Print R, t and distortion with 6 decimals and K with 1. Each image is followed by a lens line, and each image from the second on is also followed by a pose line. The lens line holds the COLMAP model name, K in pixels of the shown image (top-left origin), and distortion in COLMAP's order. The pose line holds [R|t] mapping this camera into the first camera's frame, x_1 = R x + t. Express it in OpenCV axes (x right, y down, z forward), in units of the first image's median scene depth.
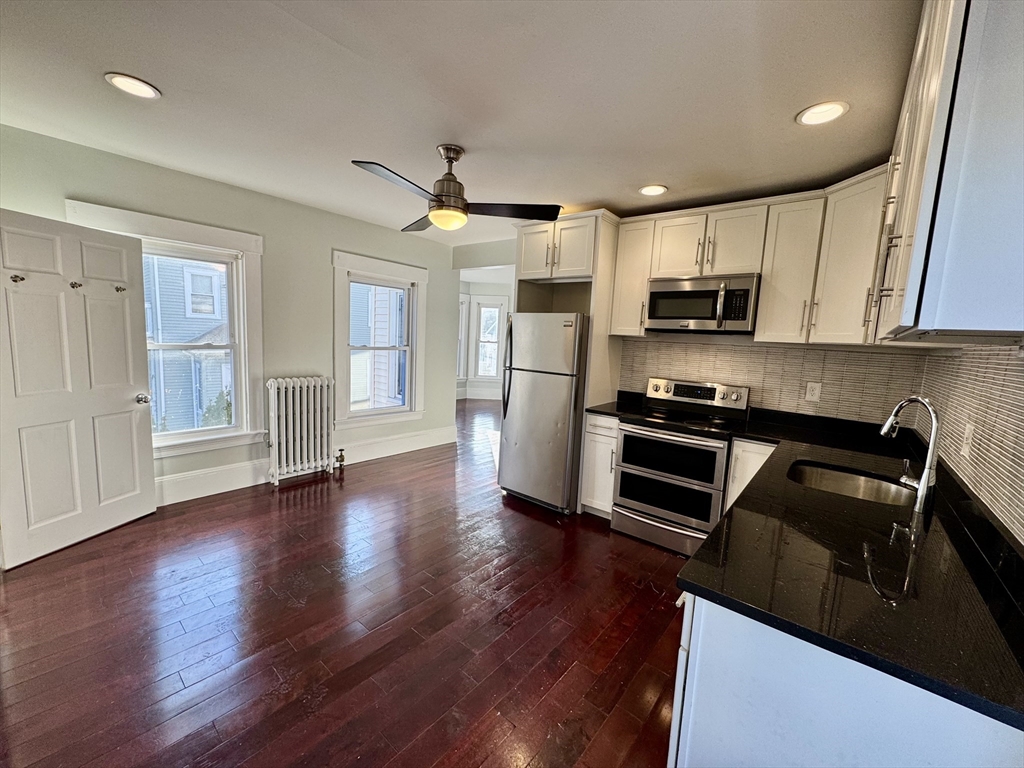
lens RADIAL K [[408.3, 0, 508.4], [0, 408.3, 383.0], [0, 0, 1]] dist [-0.005336, 0.000671]
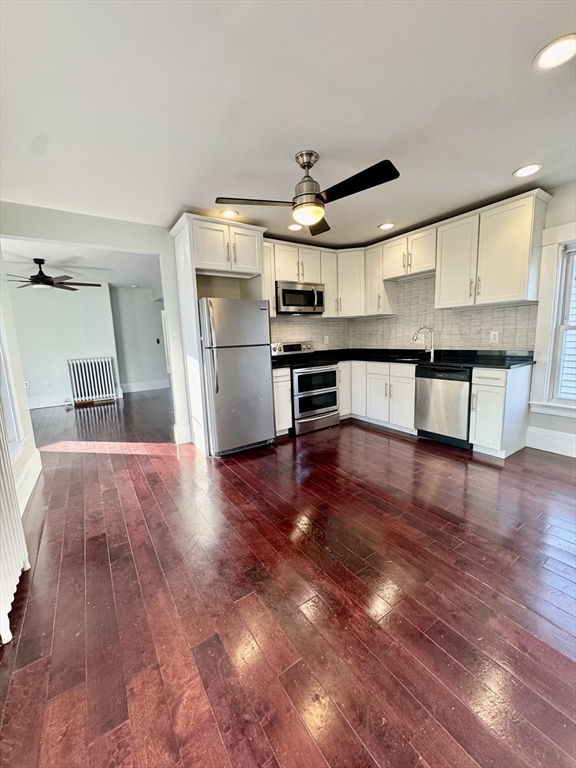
lens RADIAL K [[306.3, 0, 287.5], [0, 306.3, 379.9], [0, 0, 1]] dist [-0.005336, 0.000671]
pose [[0.287038, -0.198200, 0.937190, -0.934319], [0.159425, 0.974600, 0.157284, -0.062189], [-0.944560, 0.104265, 0.311345, 0.684844]]
